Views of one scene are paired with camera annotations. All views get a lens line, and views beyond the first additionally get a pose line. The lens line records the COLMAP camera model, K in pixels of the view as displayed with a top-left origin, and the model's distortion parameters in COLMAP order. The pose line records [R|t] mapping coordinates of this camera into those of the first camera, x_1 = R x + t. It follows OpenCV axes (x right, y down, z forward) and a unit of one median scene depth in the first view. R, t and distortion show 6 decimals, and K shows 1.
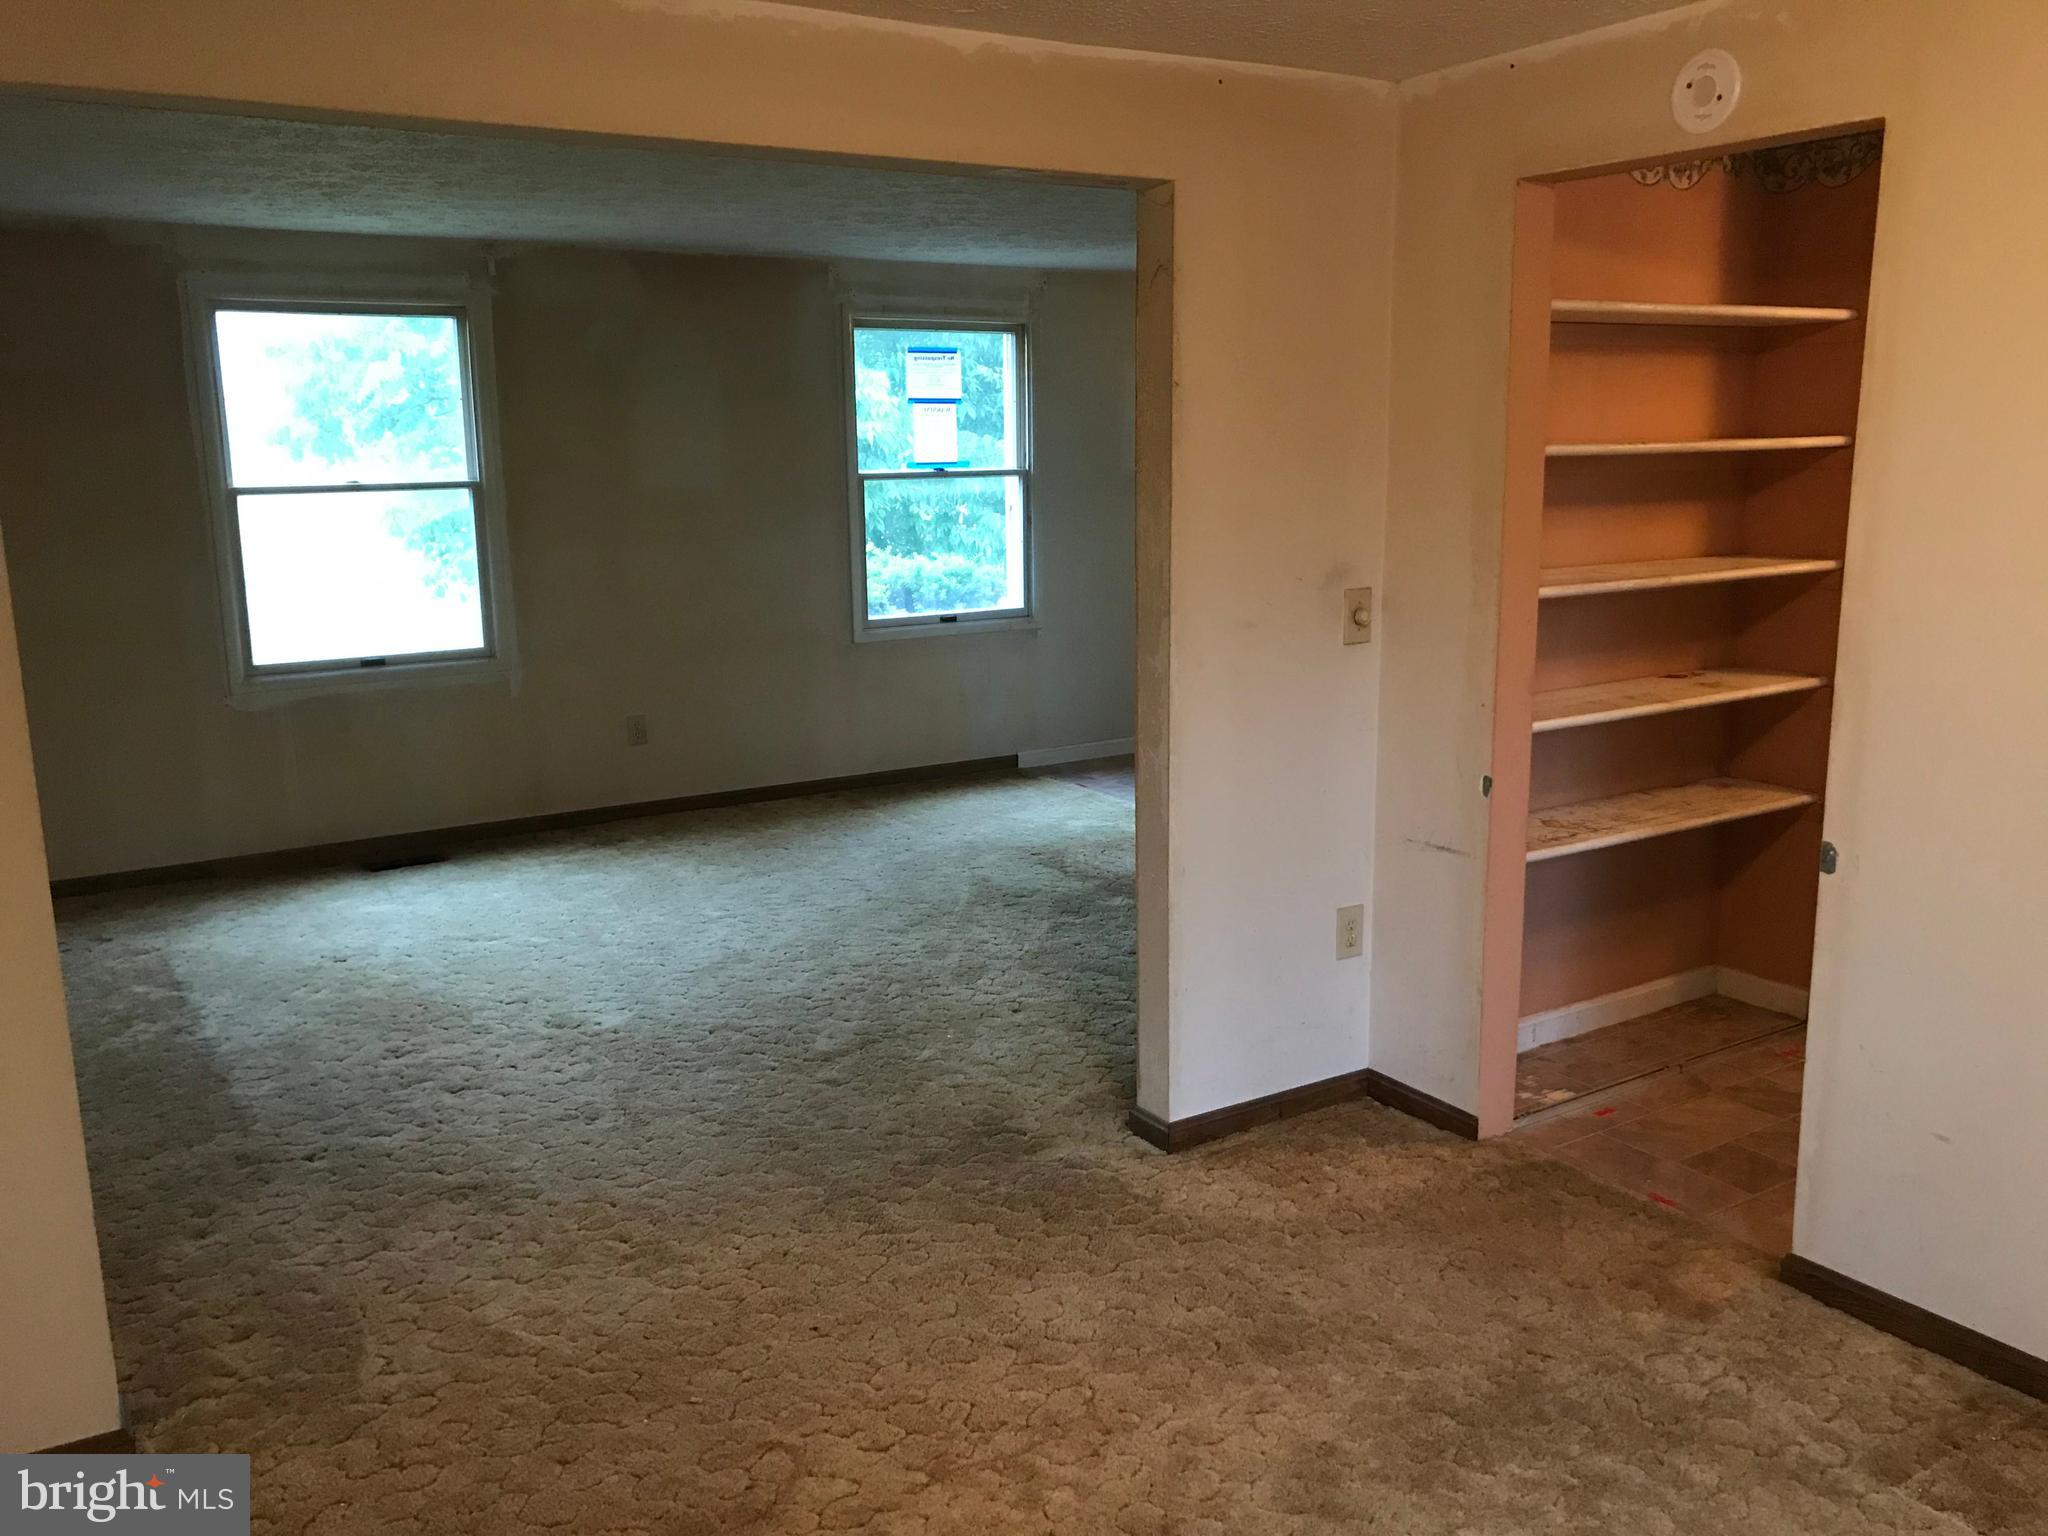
lens RADIAL K [[1708.3, 0, 995.1], [0, 1708.3, 756.6], [0, 0, 1]] dist [0.079180, -0.150898]
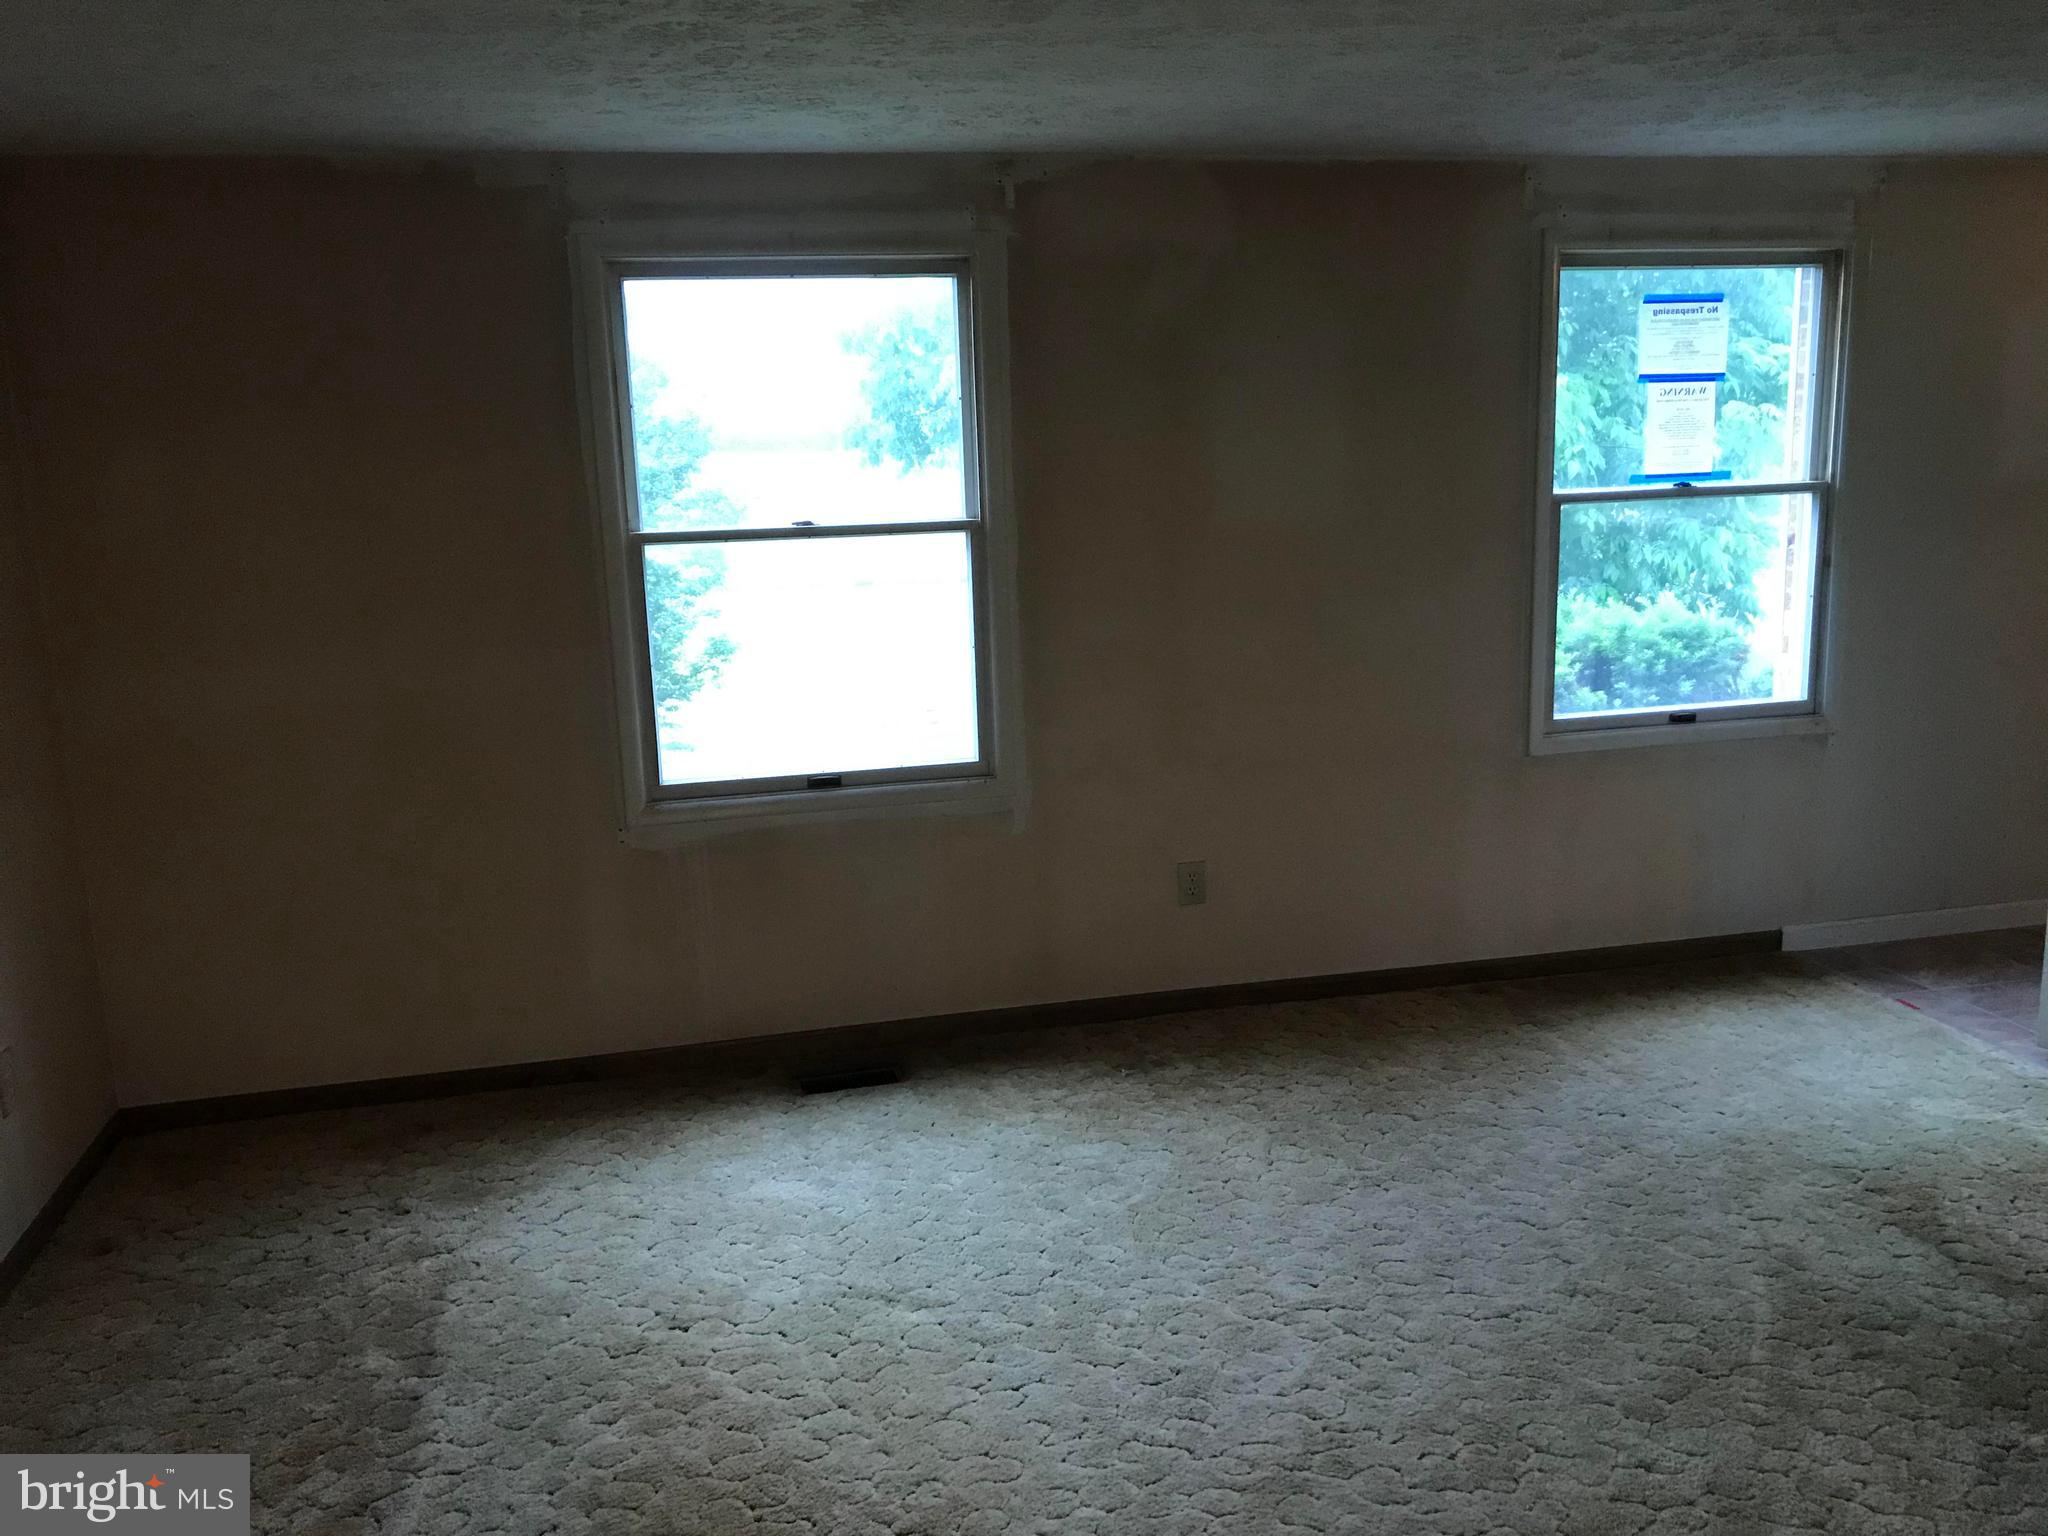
lens RADIAL K [[1649.2, 0, 991.1], [0, 1649.2, 783.3], [0, 0, 1]] dist [0.009689, 0.006524]
pose [[0.937956, 0.056704, -0.342087, -0.066402], [-0.045452, 0.998132, 0.040826, -0.080841], [0.343763, -0.022744, 0.938781, 0.380066]]
